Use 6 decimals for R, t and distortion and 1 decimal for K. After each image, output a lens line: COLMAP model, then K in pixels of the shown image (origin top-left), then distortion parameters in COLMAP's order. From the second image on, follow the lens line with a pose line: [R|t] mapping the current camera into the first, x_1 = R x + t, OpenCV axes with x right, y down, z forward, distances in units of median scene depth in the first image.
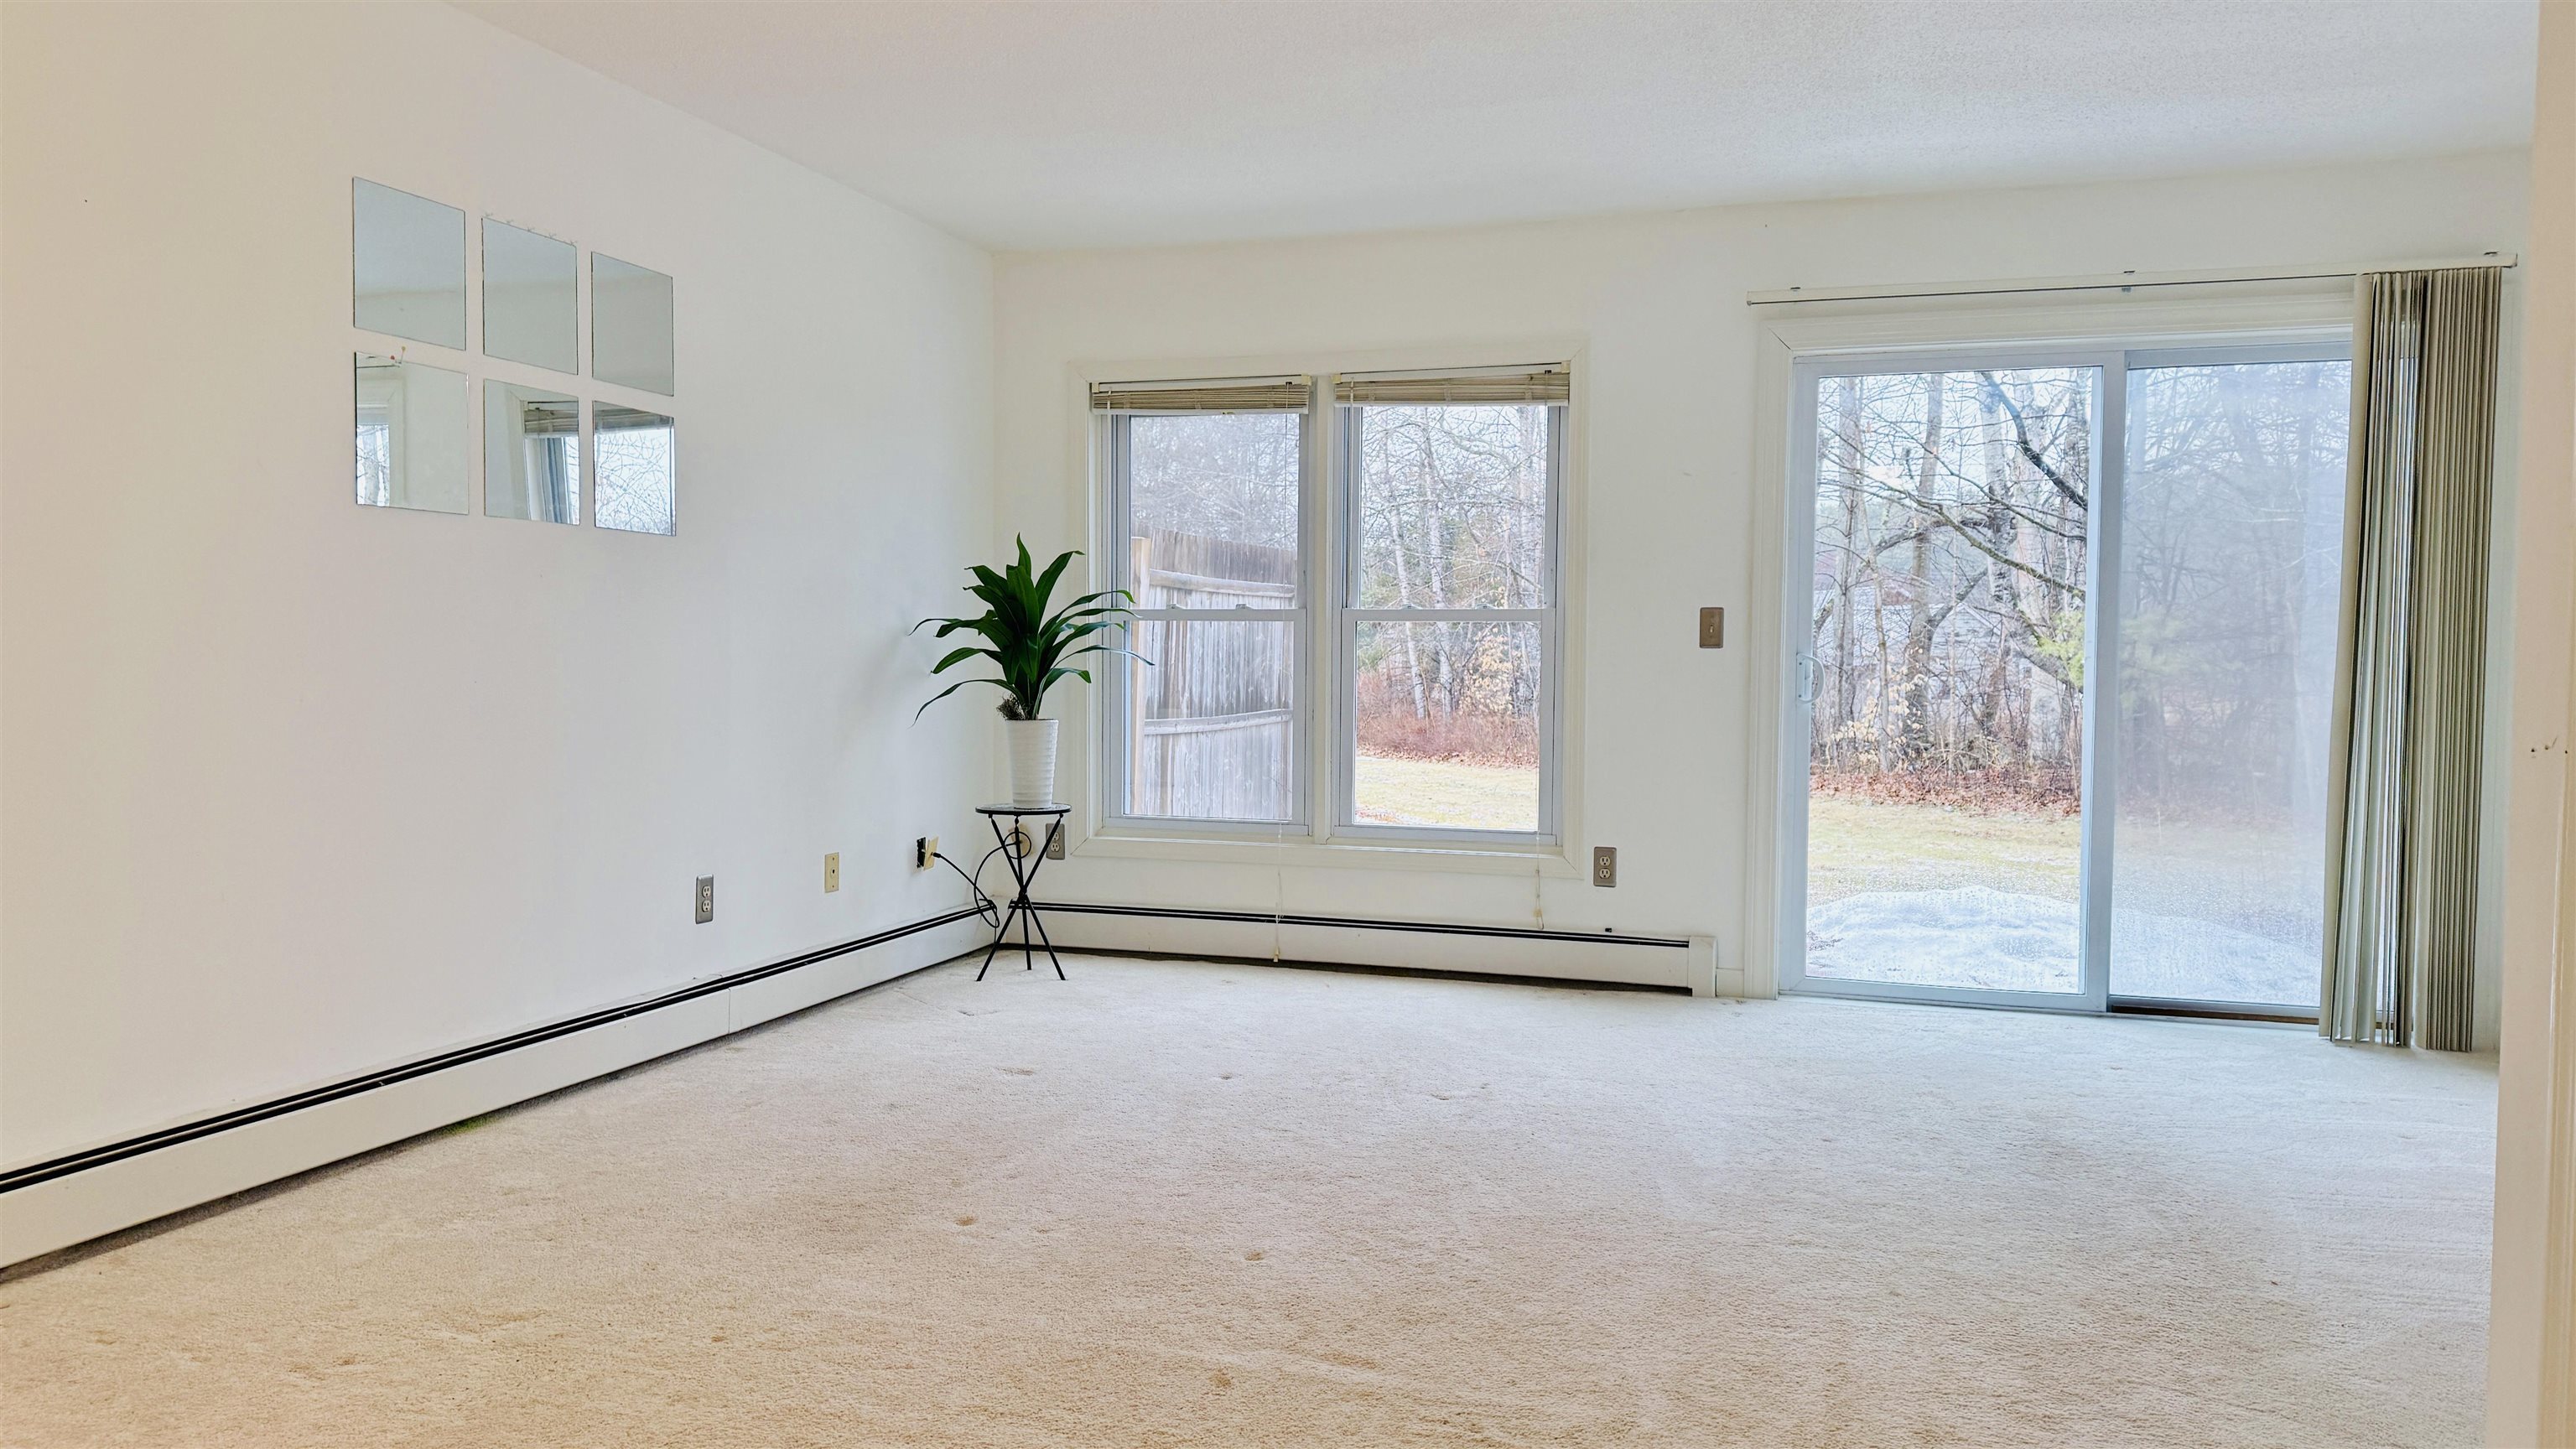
lens RADIAL K [[1828.9, 0, 1268.1], [0, 1828.9, 739.8], [0, 0, 1]] dist [0.064950, -0.065829]
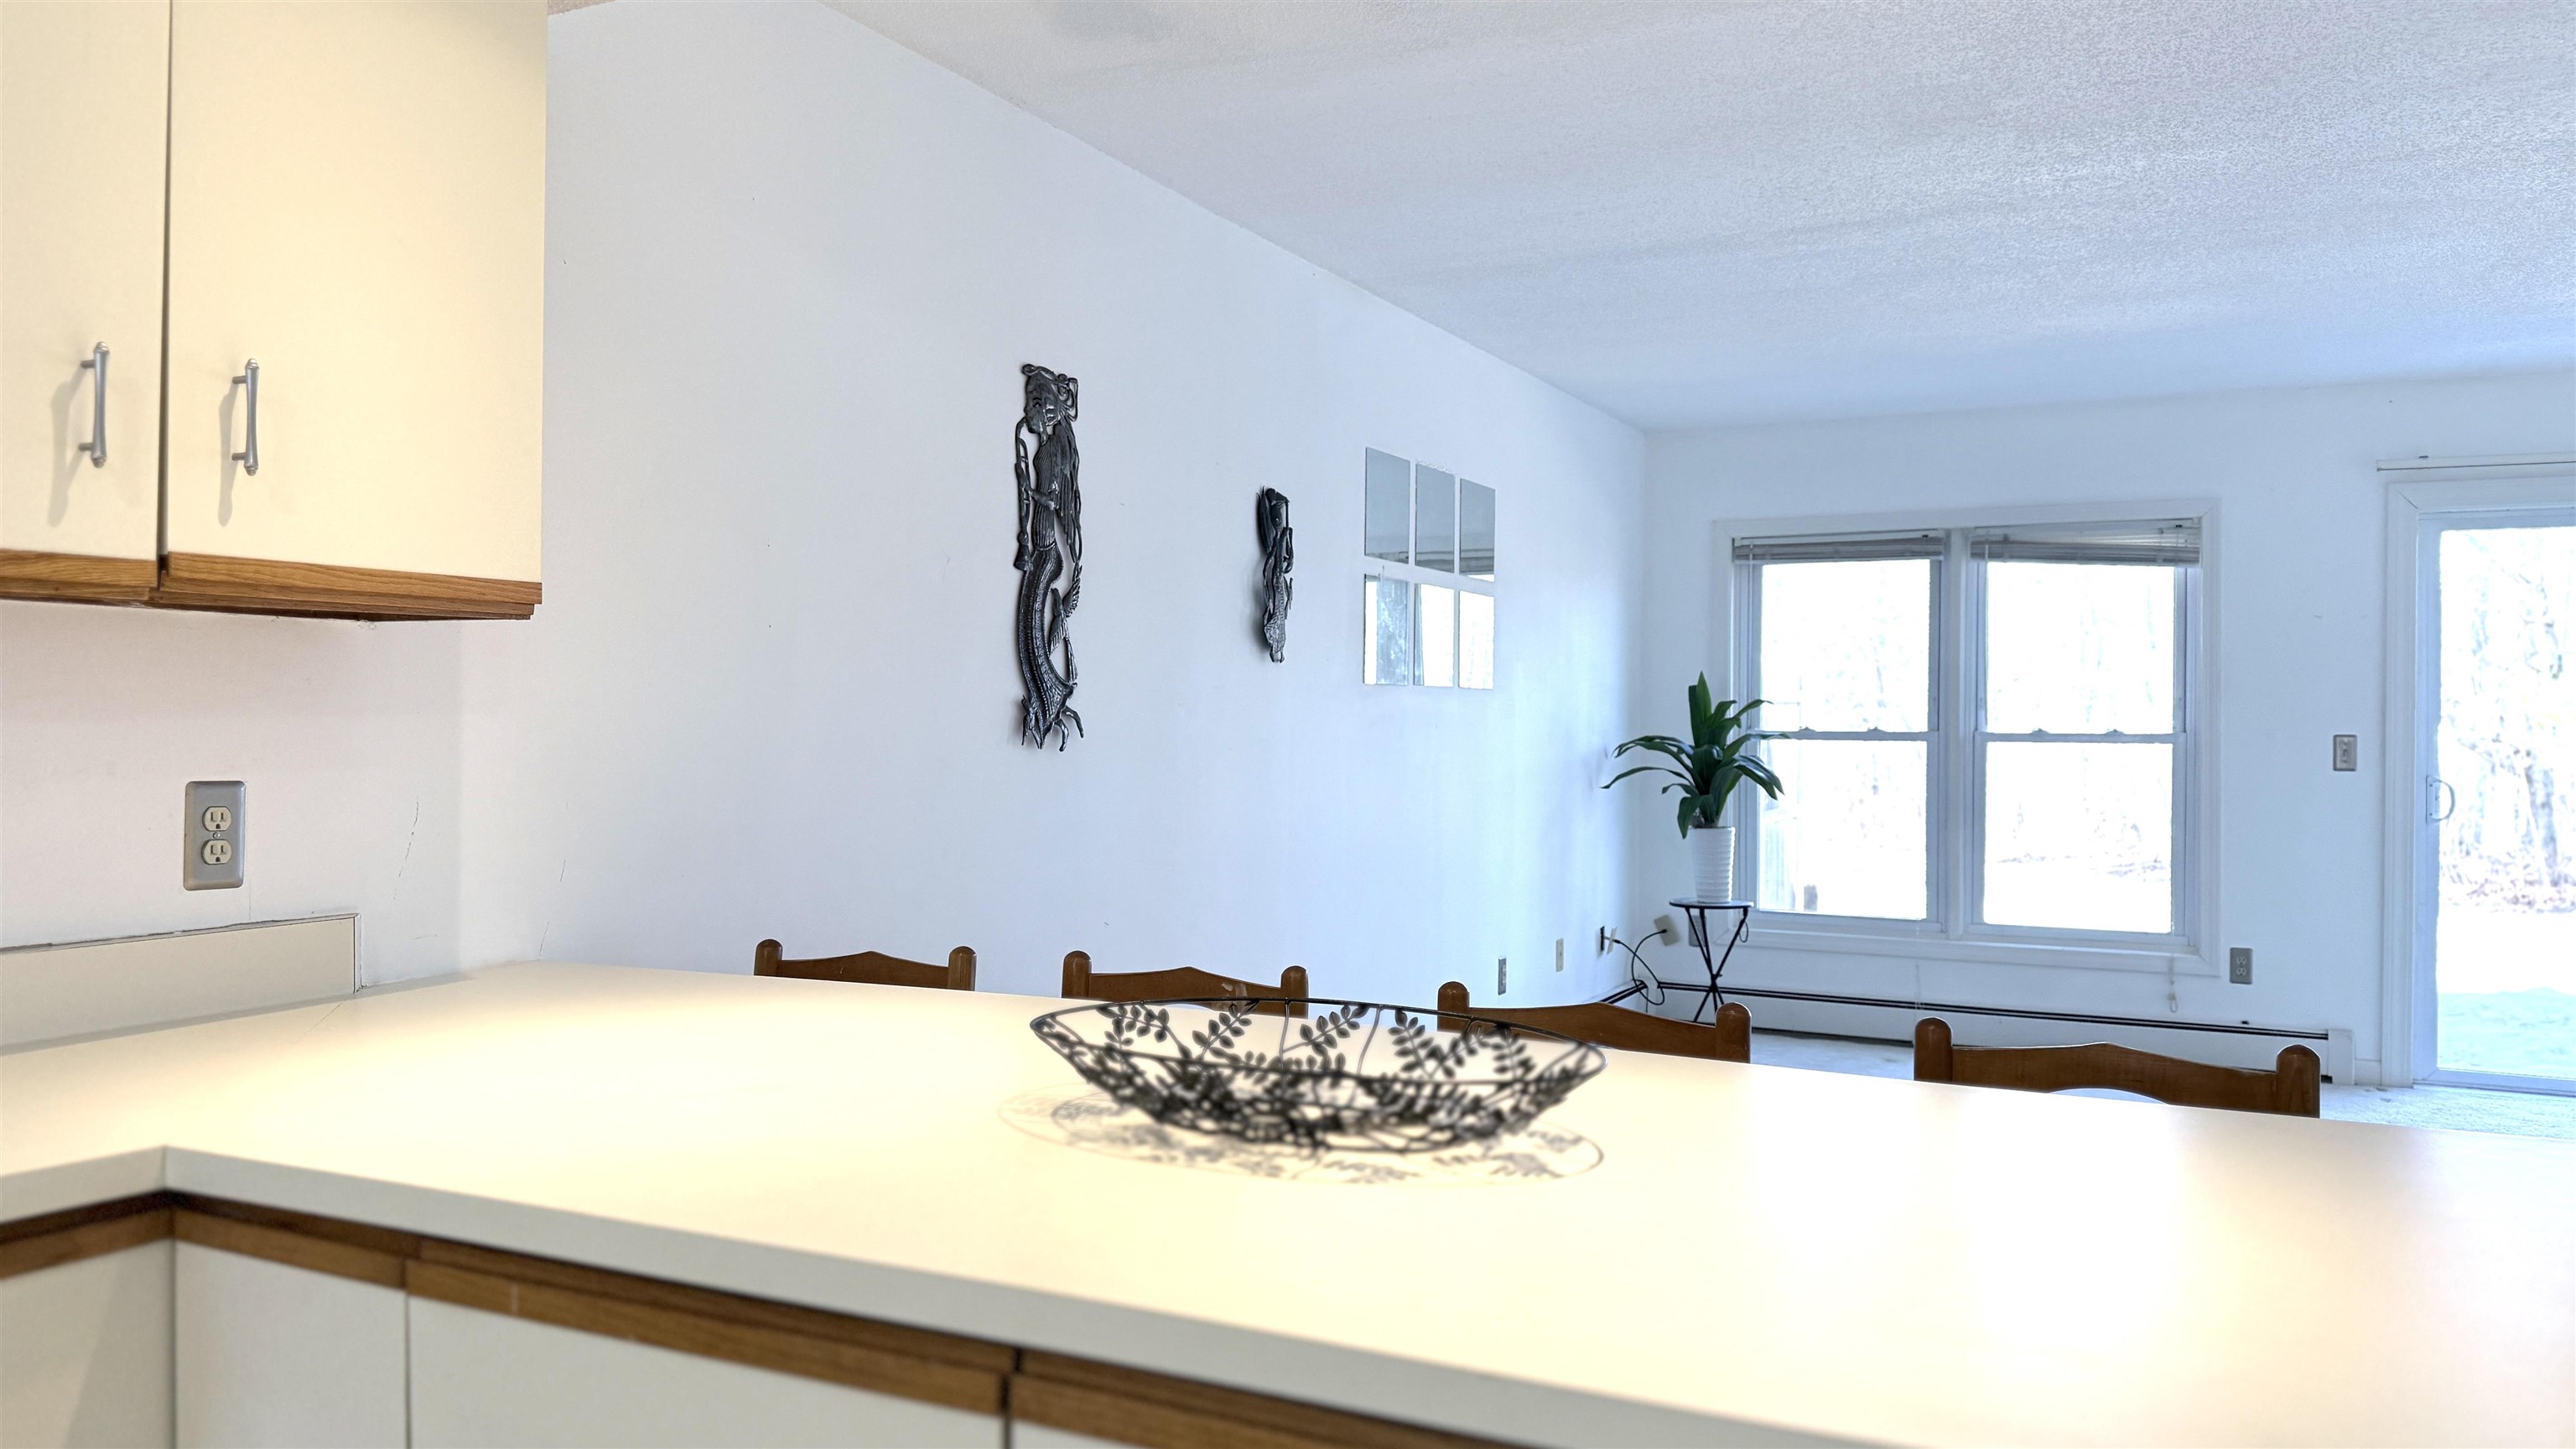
lens RADIAL K [[1828.9, 0, 1297.5], [0, 1828.9, 729.6], [0, 0, 1]] dist [0.064950, -0.065829]
pose [[0.987476, -0.000230, -0.157766, -0.207413], [-0.006946, 0.998966, -0.044930, -0.020171], [0.157614, 0.045463, 0.986454, -0.215953]]
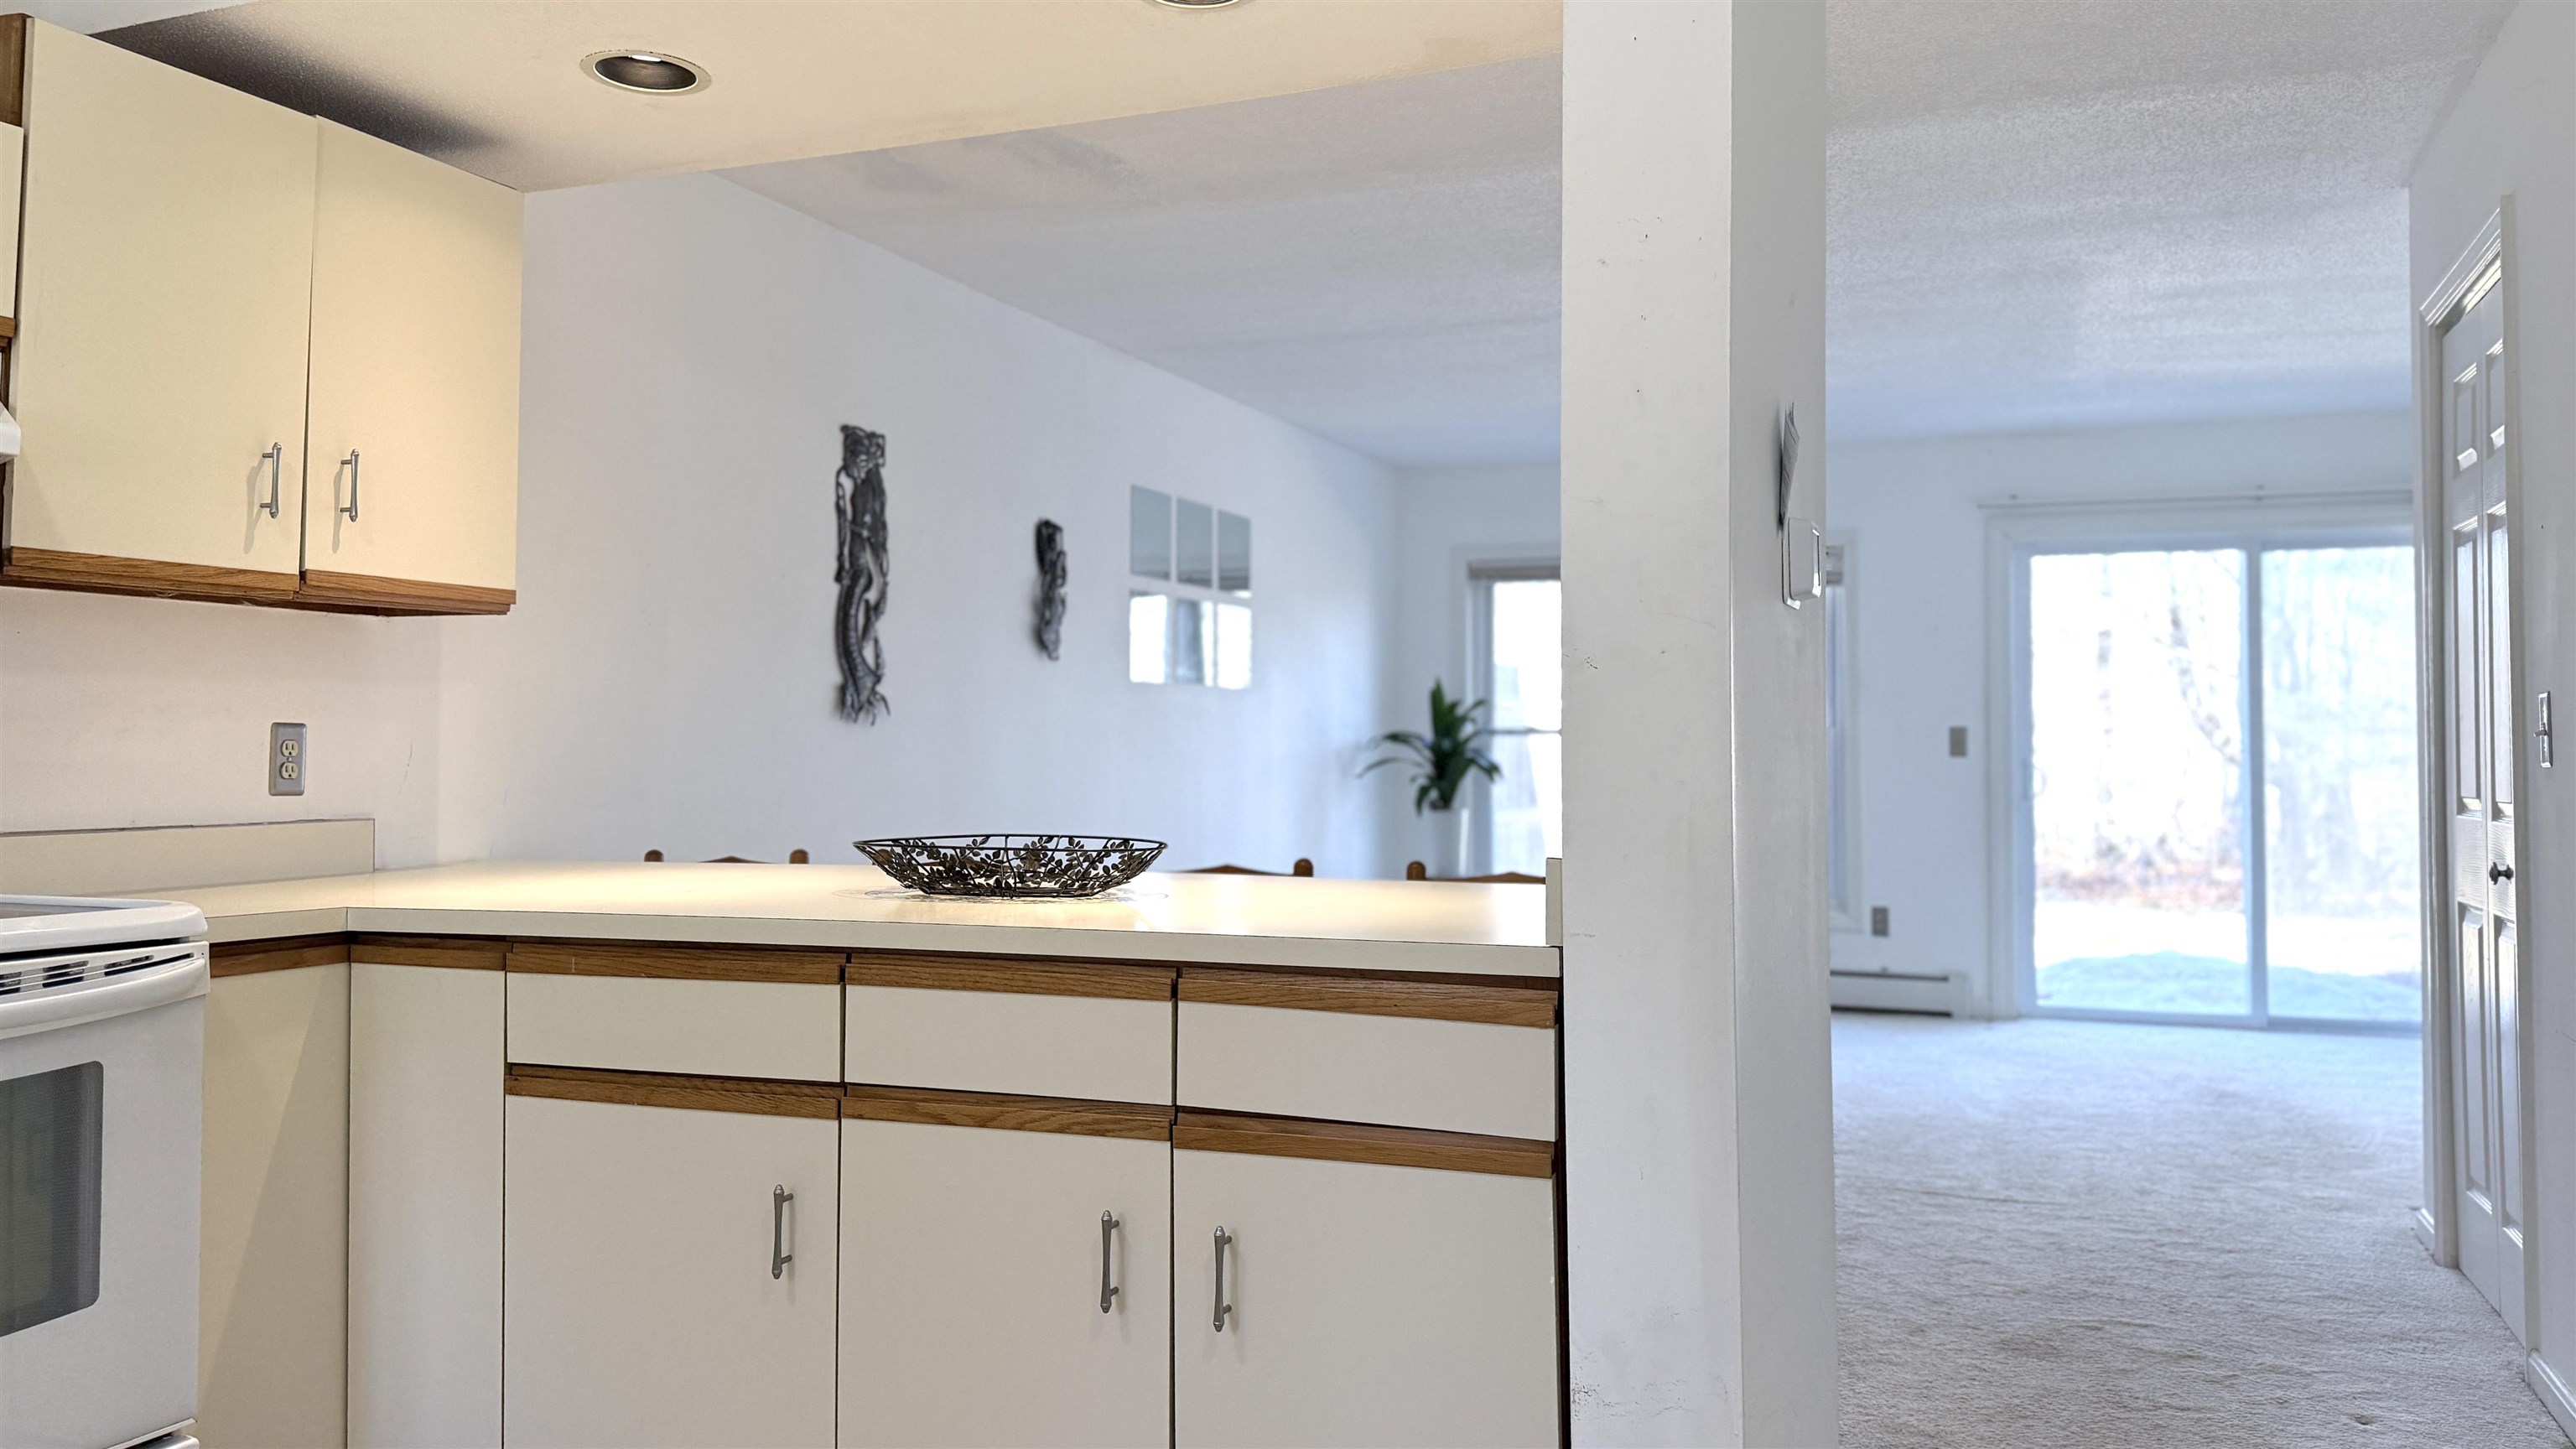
lens RADIAL K [[1873.4, 0, 1314.2], [0, 1873.4, 697.7], [0, 0, 1]] dist [0.058842, -0.080686]
pose [[0.998383, -0.007017, -0.056411, -0.150633], [0.002833, 0.997261, -0.073908, 0.006813], [0.056776, 0.073629, 0.995668, -0.404647]]
